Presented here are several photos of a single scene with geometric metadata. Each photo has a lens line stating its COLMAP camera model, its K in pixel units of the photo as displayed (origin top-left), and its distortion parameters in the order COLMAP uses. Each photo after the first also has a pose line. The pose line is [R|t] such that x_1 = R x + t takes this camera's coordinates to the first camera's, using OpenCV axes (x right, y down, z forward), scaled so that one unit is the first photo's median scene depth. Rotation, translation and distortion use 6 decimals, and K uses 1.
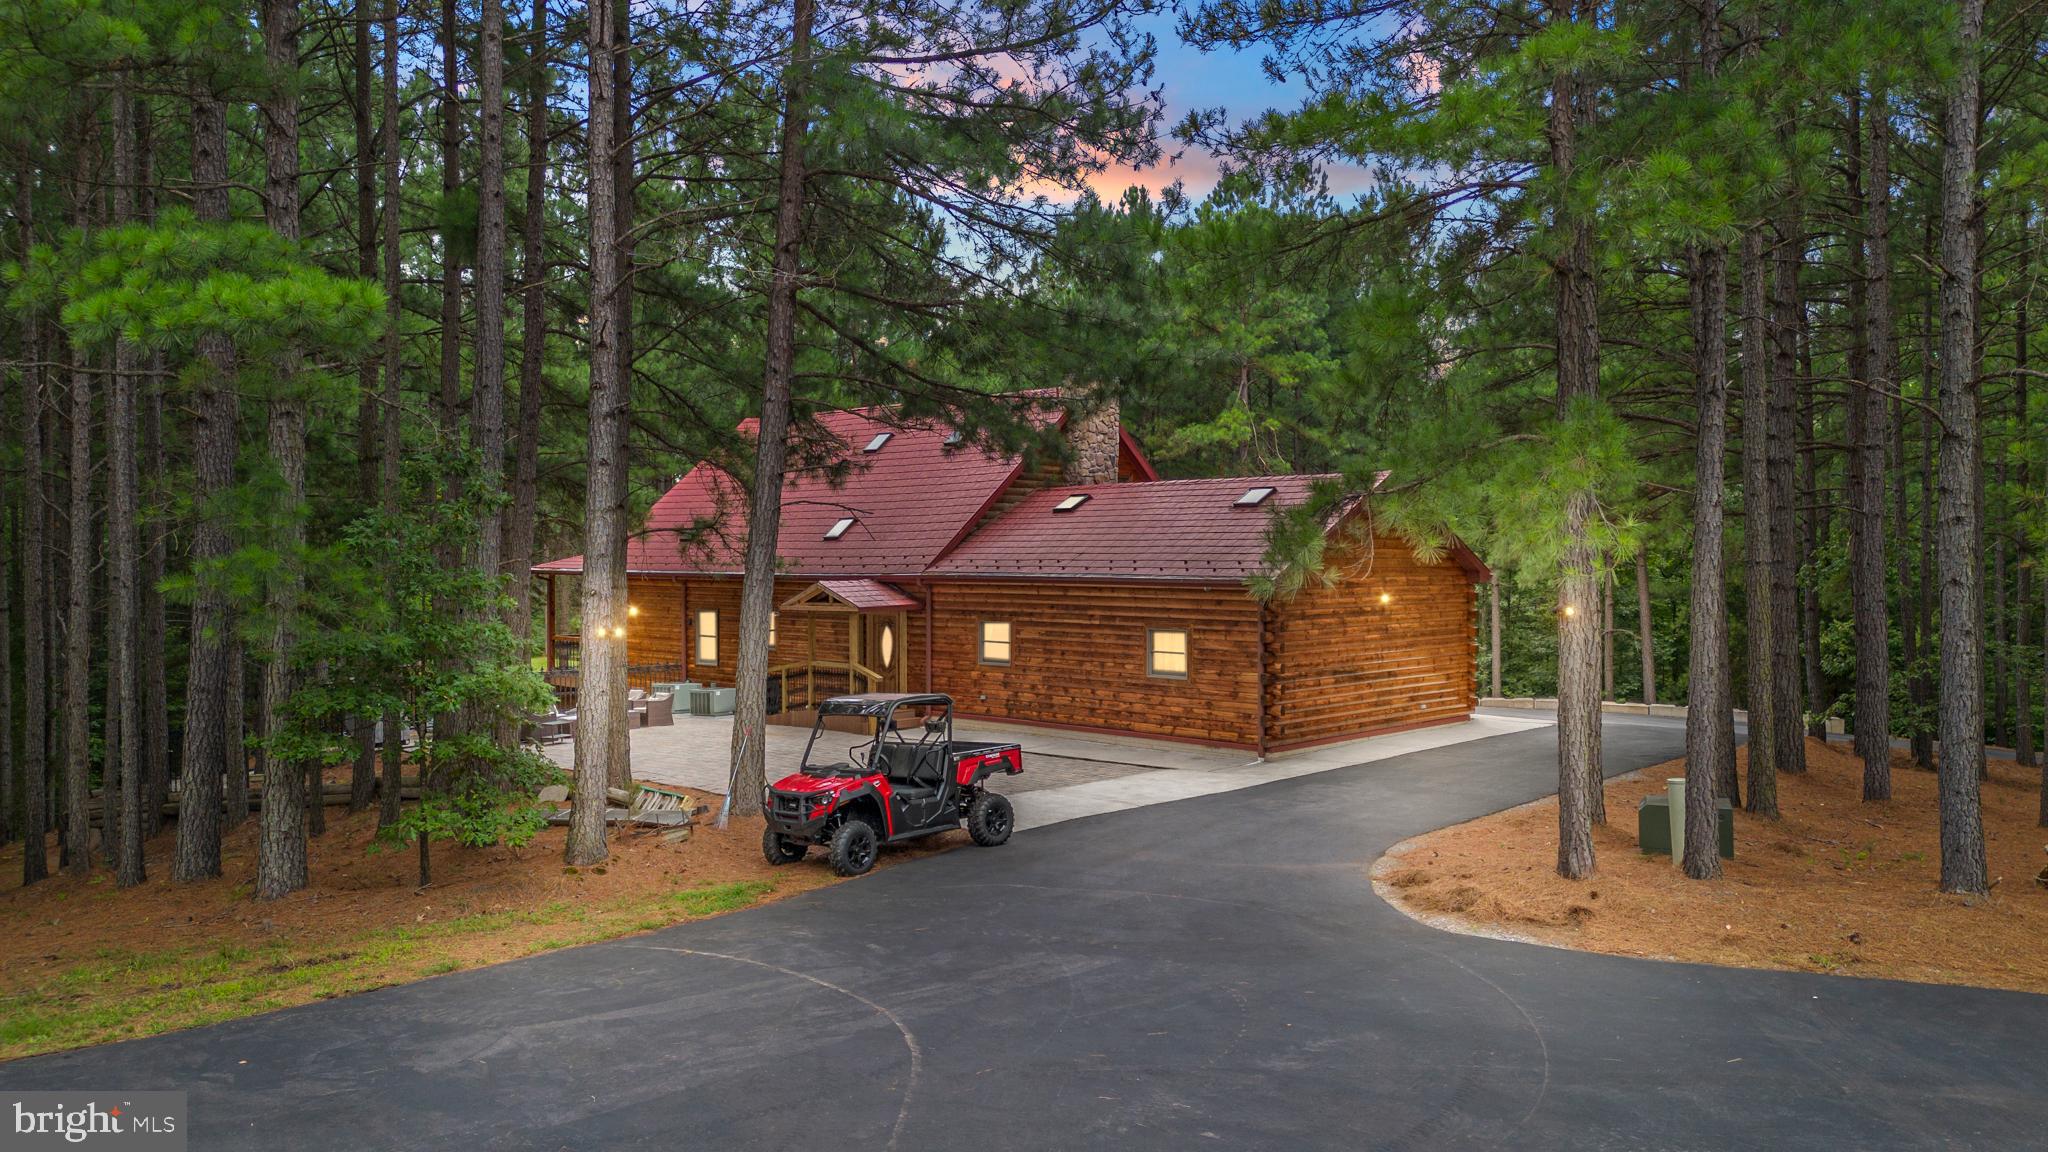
lens RADIAL K [[1519.7, 0, 1021.5], [0, 1519.7, 567.7], [0, 0, 1]] dist [0.040470, -0.039676]
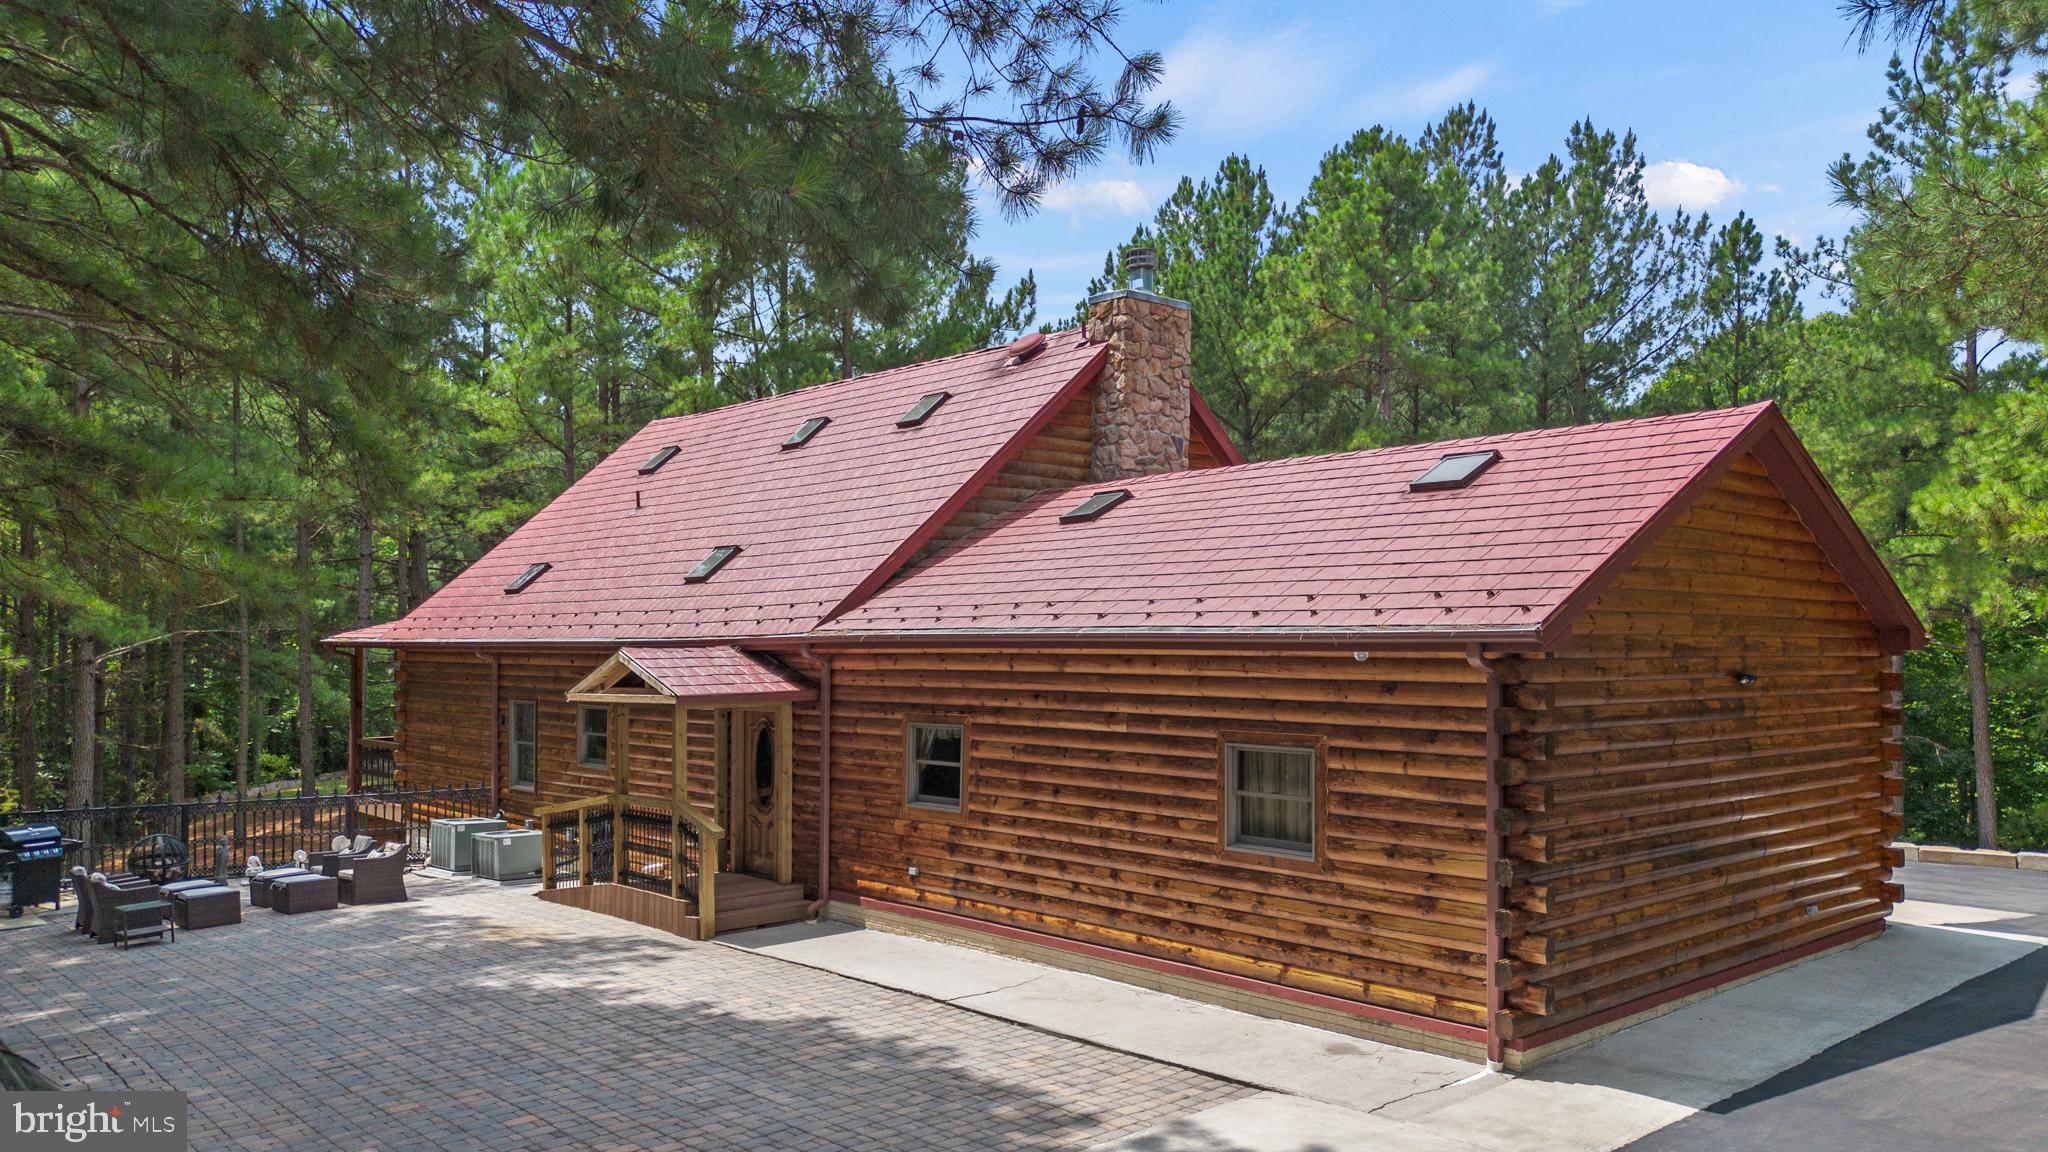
lens RADIAL K [[1519.7, 0, 1007.4], [0, 1519.7, 632.2], [0, 0, 1]] dist [0.040470, -0.039676]
pose [[0.996614, 0.001306, -0.082209, 0.050992], [-0.002932, 0.999803, -0.019656, 0.014343], [0.082167, 0.019830, 0.996421, 0.498142]]
